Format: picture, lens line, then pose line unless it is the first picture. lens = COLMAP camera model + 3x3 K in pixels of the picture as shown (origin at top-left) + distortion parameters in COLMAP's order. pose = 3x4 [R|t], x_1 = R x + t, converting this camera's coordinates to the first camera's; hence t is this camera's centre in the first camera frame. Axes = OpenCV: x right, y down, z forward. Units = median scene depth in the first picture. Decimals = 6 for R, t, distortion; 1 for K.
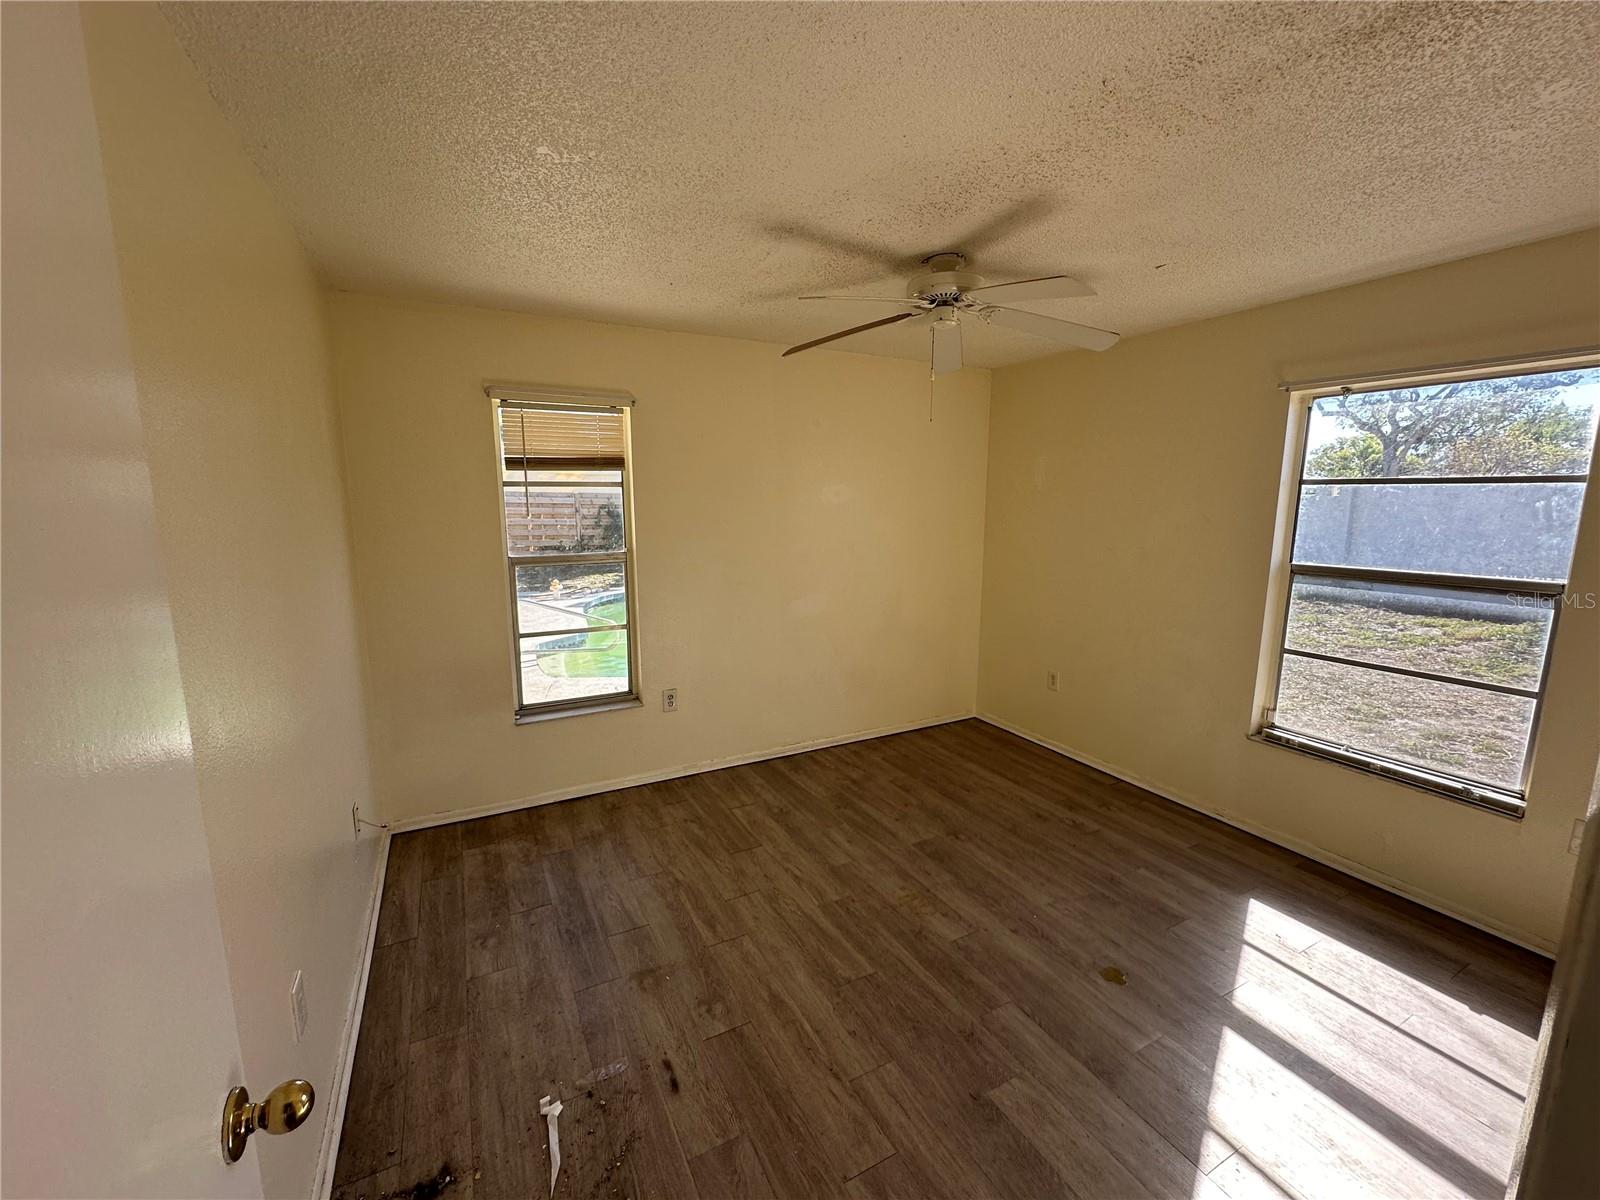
lens RADIAL K [[650.2, 0, 797.6], [0, 650.2, 601.7], [0, 0, 1]] dist [-0.003823, 0.000502]
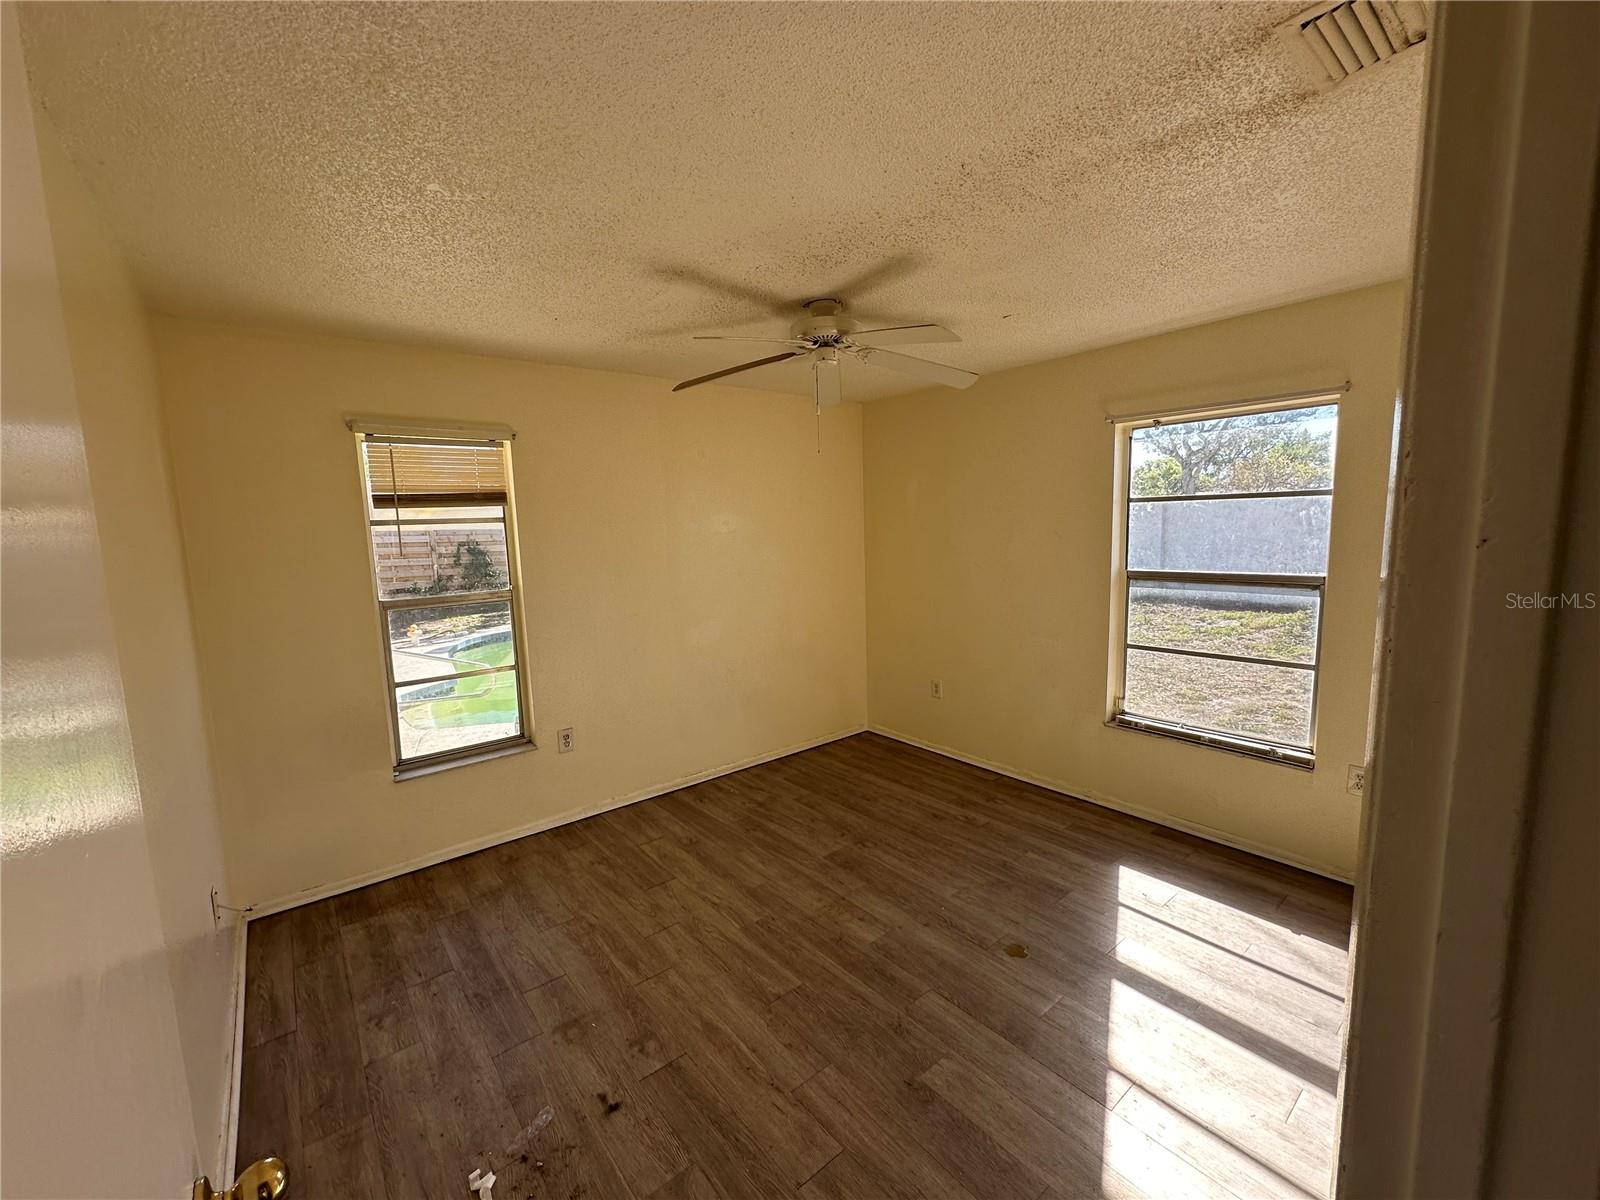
lens RADIAL K [[650.2, 0, 797.8], [0, 650.2, 602.9], [0, 0, 1]] dist [-0.003823, 0.000502]
pose [[0.980414, -0.053983, 0.189406, -0.046905], [0.061604, 0.997502, -0.034578, 0.003952], [-0.187066, 0.045568, 0.981290, -0.031995]]
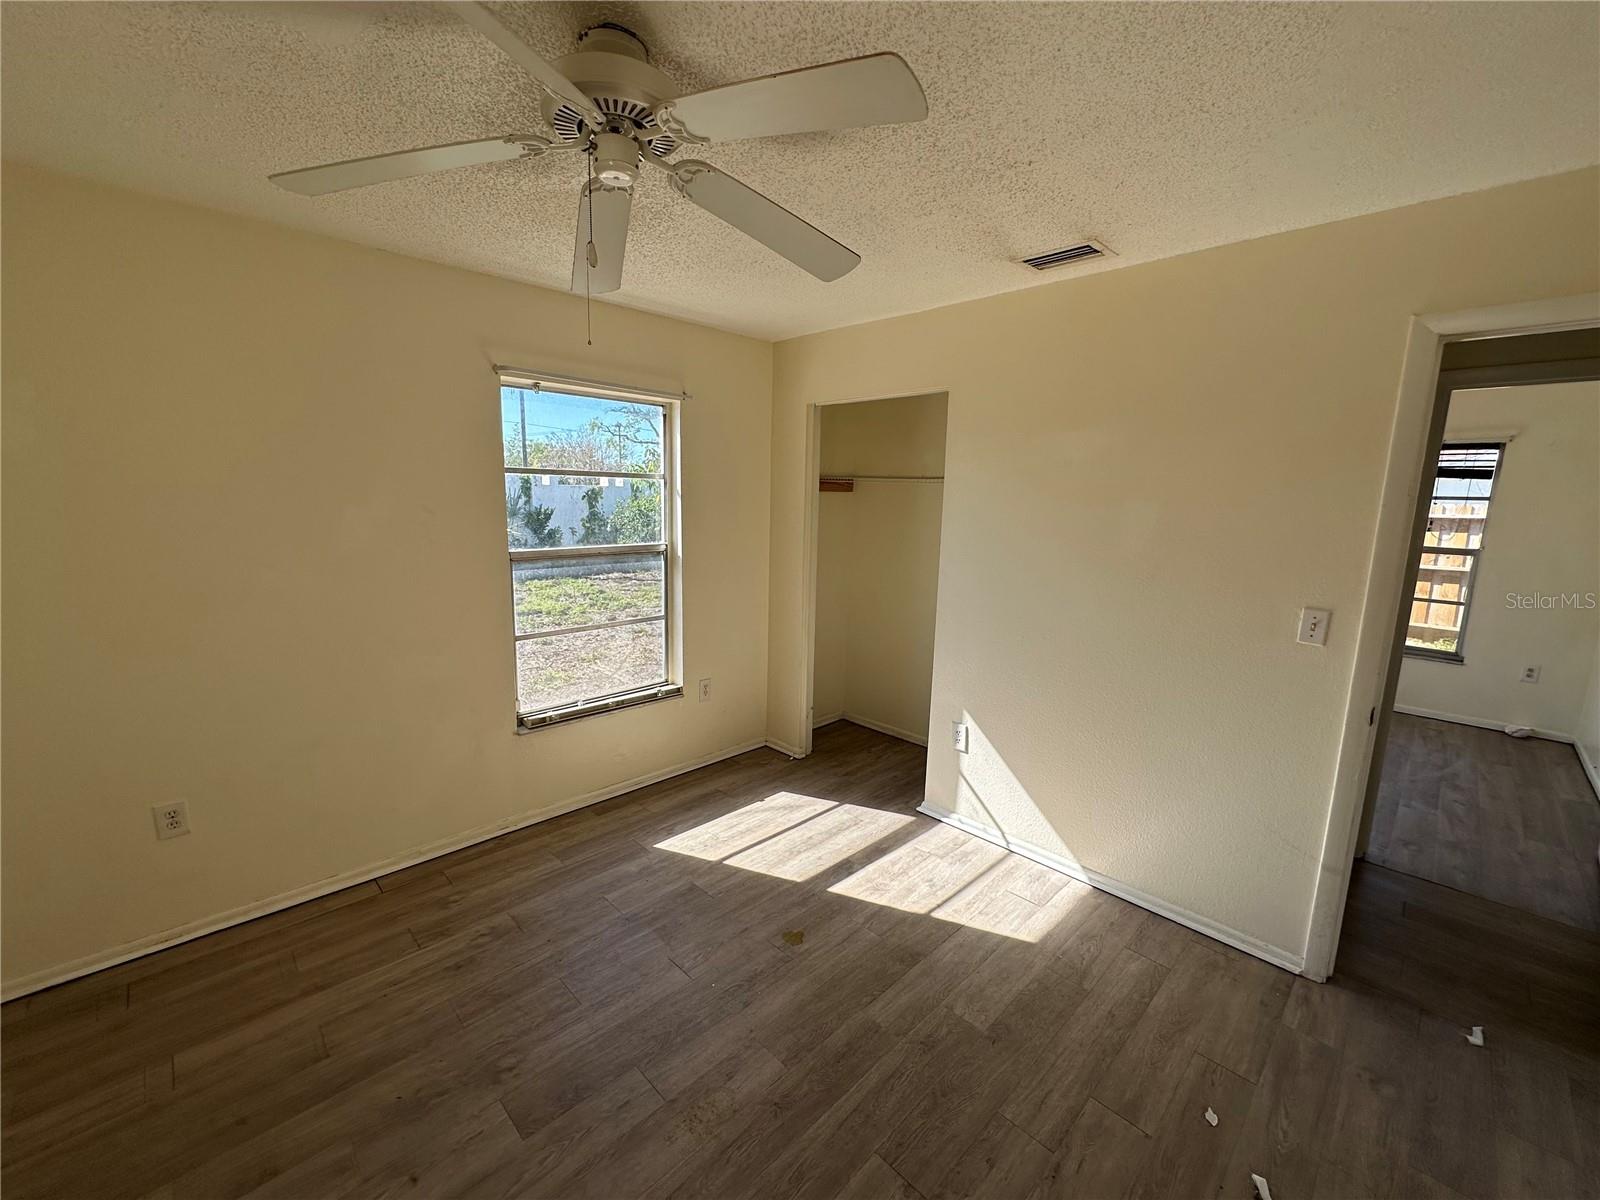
lens RADIAL K [[650.2, 0, 804.0], [0, 650.2, 596.6], [0, 0, 1]] dist [-0.003823, 0.000502]
pose [[-0.292649, -0.158248, 0.943035, -0.403895], [0.130500, 0.970374, 0.203333, -0.170528], [-0.947273, 0.182572, -0.263327, 1.065246]]
